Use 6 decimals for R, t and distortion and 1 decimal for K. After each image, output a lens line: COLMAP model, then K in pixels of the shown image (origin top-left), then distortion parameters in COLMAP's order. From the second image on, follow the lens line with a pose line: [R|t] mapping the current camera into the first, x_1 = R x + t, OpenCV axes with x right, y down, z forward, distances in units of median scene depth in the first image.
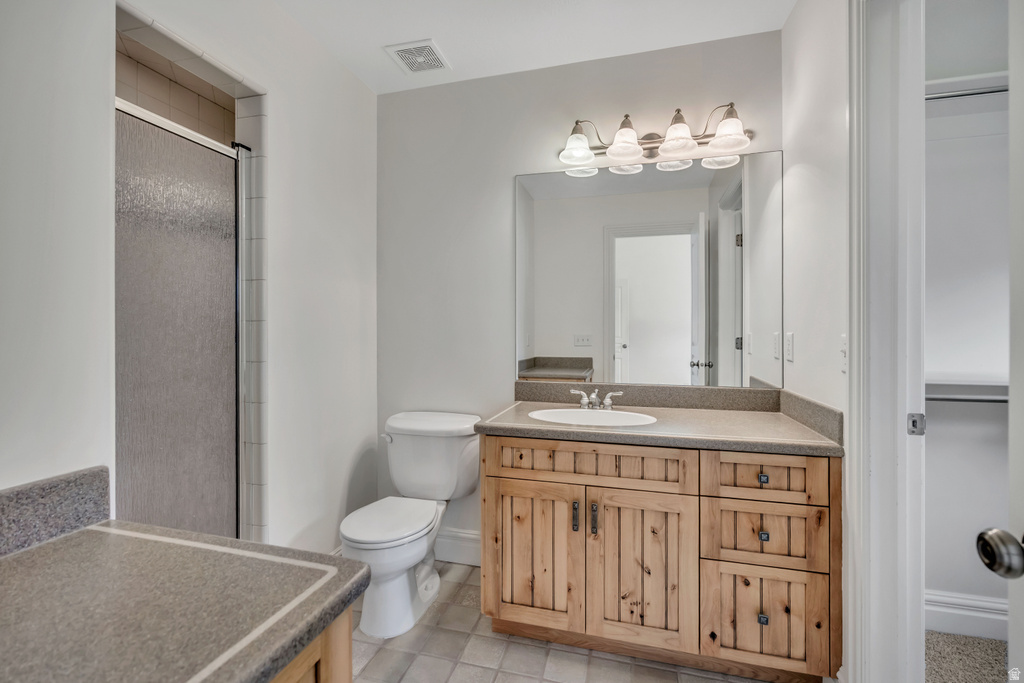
lens RADIAL K [[449.7, 0, 512.7], [0, 449.7, 332.8], [0, 0, 1]] dist [0.000361, 0.000190]
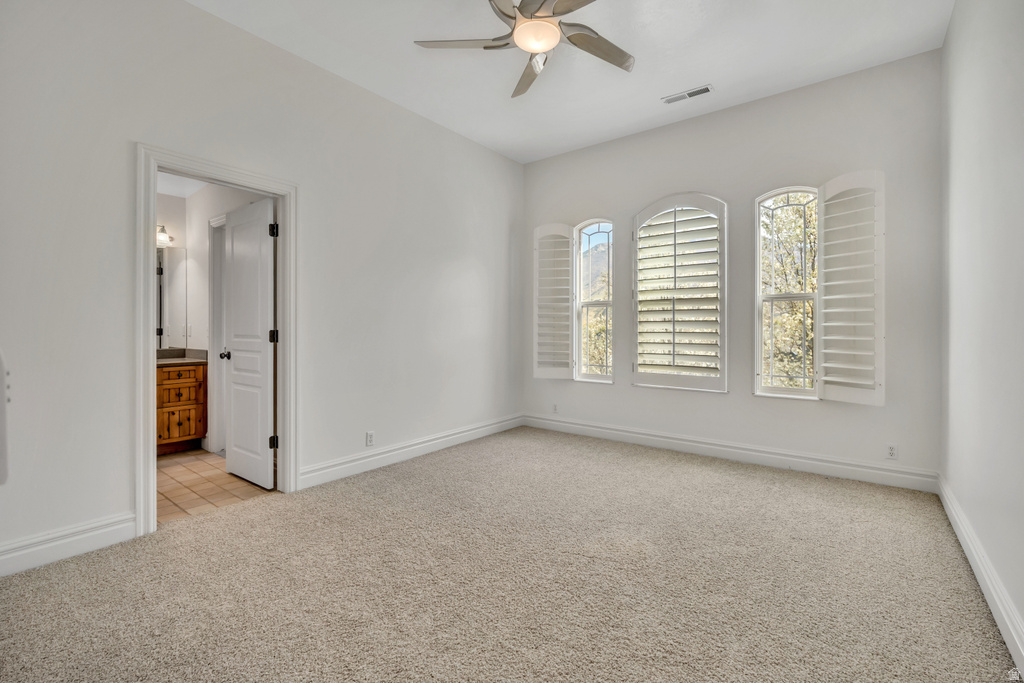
lens RADIAL K [[449.7, 0, 512.3], [0, 449.7, 332.1], [0, 0, 1]] dist [0.000361, 0.000190]
pose [[0.383771, -0.002270, 0.923425, -1.273108], [0.000136, 0.999997, 0.002401, 0.043945], [-0.923428, -0.000796, 0.383770, -2.050051]]
